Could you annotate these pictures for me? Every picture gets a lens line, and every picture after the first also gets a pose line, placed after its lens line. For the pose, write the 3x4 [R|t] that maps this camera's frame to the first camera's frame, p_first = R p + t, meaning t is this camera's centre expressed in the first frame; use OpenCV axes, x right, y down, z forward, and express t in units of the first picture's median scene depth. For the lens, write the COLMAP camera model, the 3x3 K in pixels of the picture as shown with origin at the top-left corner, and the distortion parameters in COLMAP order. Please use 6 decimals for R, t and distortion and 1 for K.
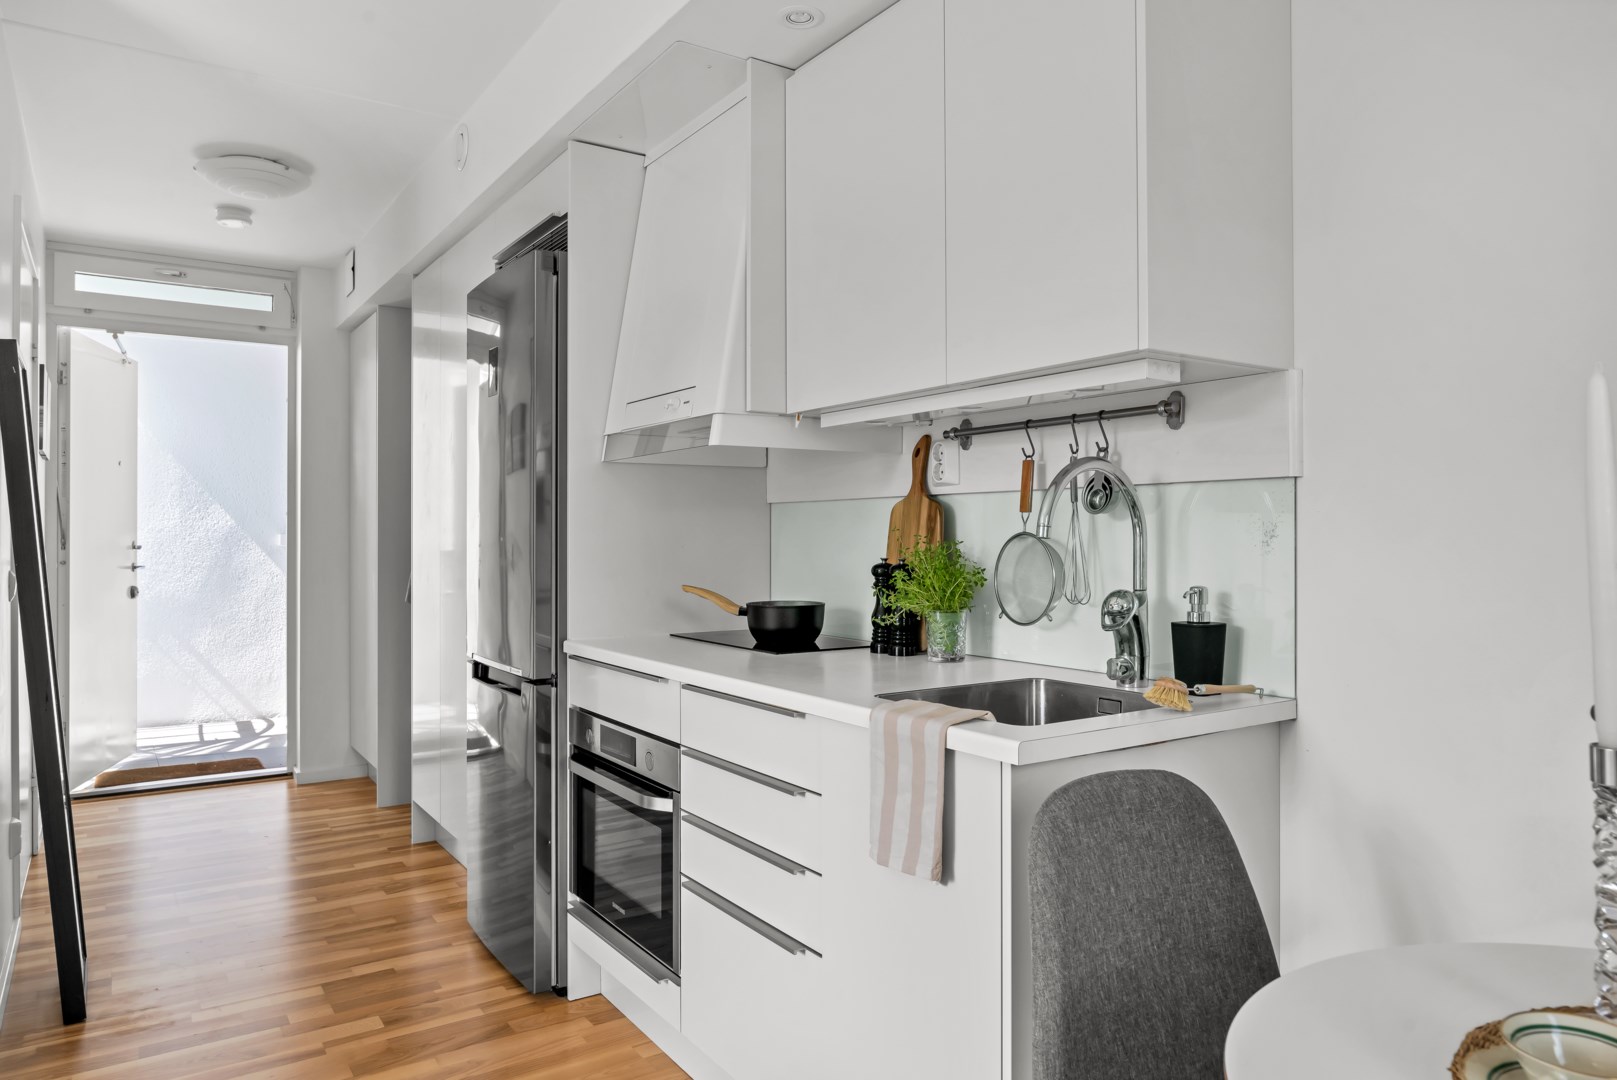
lens RADIAL K [[1037.8, 0, 817.3], [0, 1037.8, 541.6], [0, 0, 1]] dist [-0.005212, 0.000379]
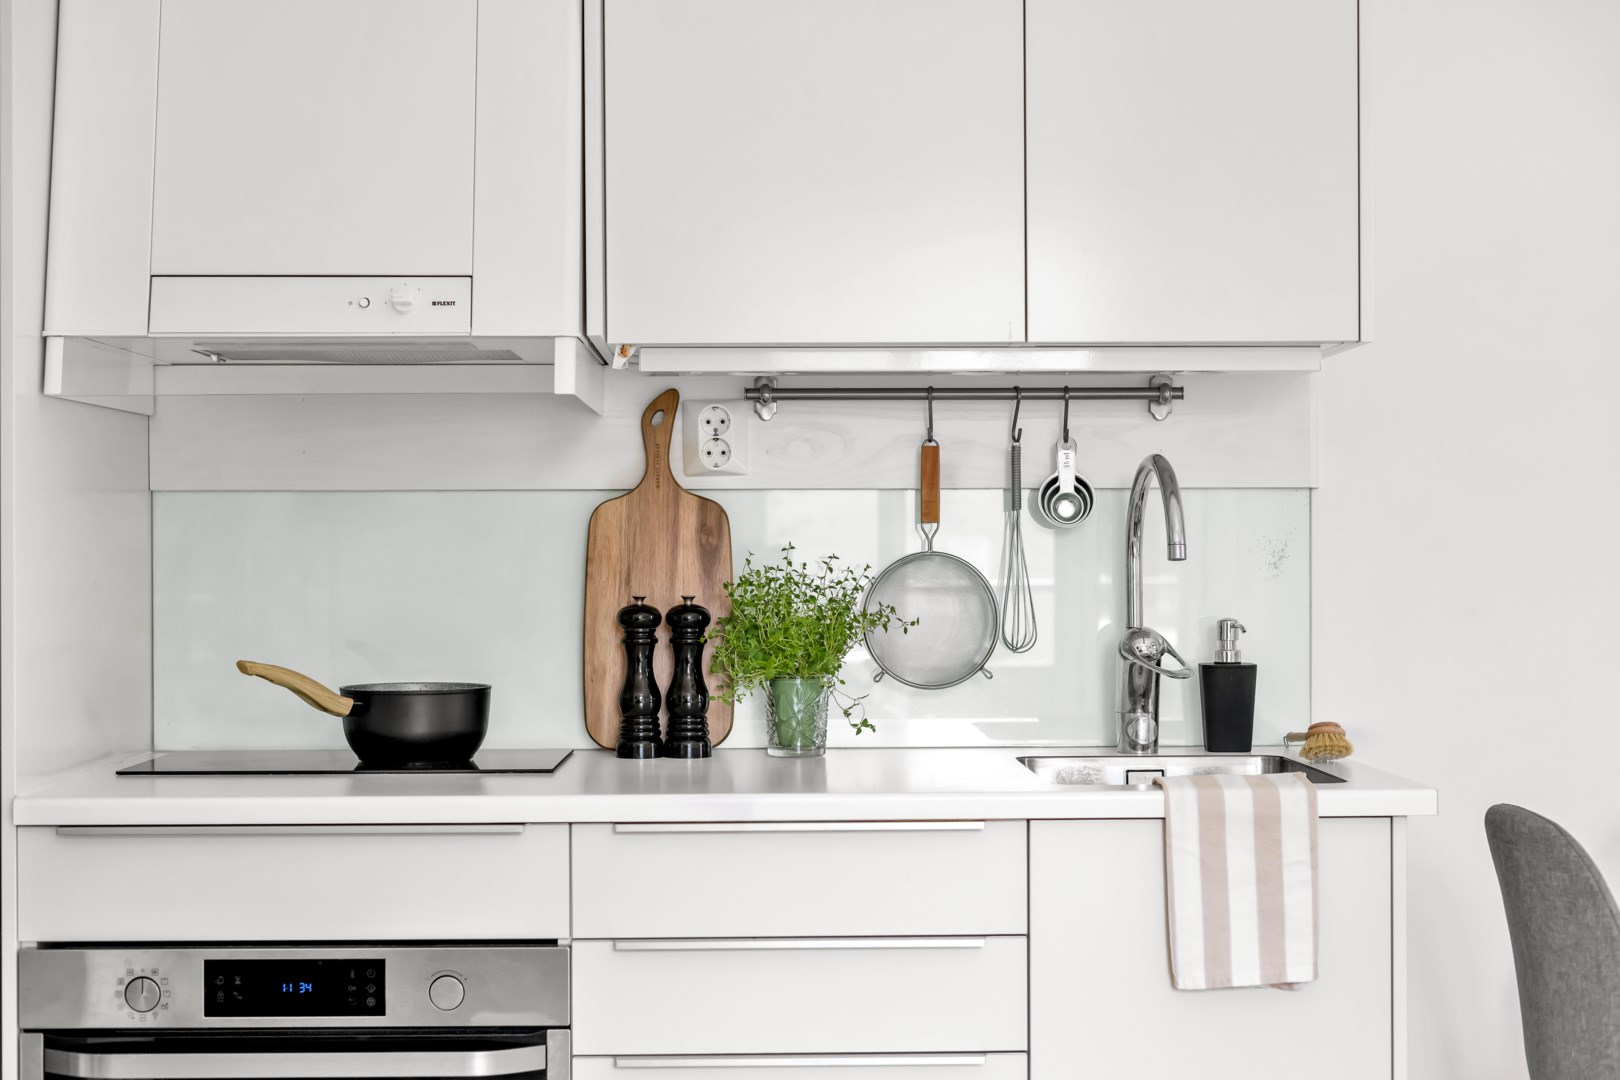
lens RADIAL K [[2398.7, 0, 807.6], [0, 2398.7, 542.6], [0, 0, 1]] dist [0.018125, 0.000000]
pose [[0.549202, 0.000397, 0.835689, -1.128624], [0.004780, 0.999982, -0.003616, -0.009286], [-0.835676, 0.005981, 0.549190, 0.195942]]
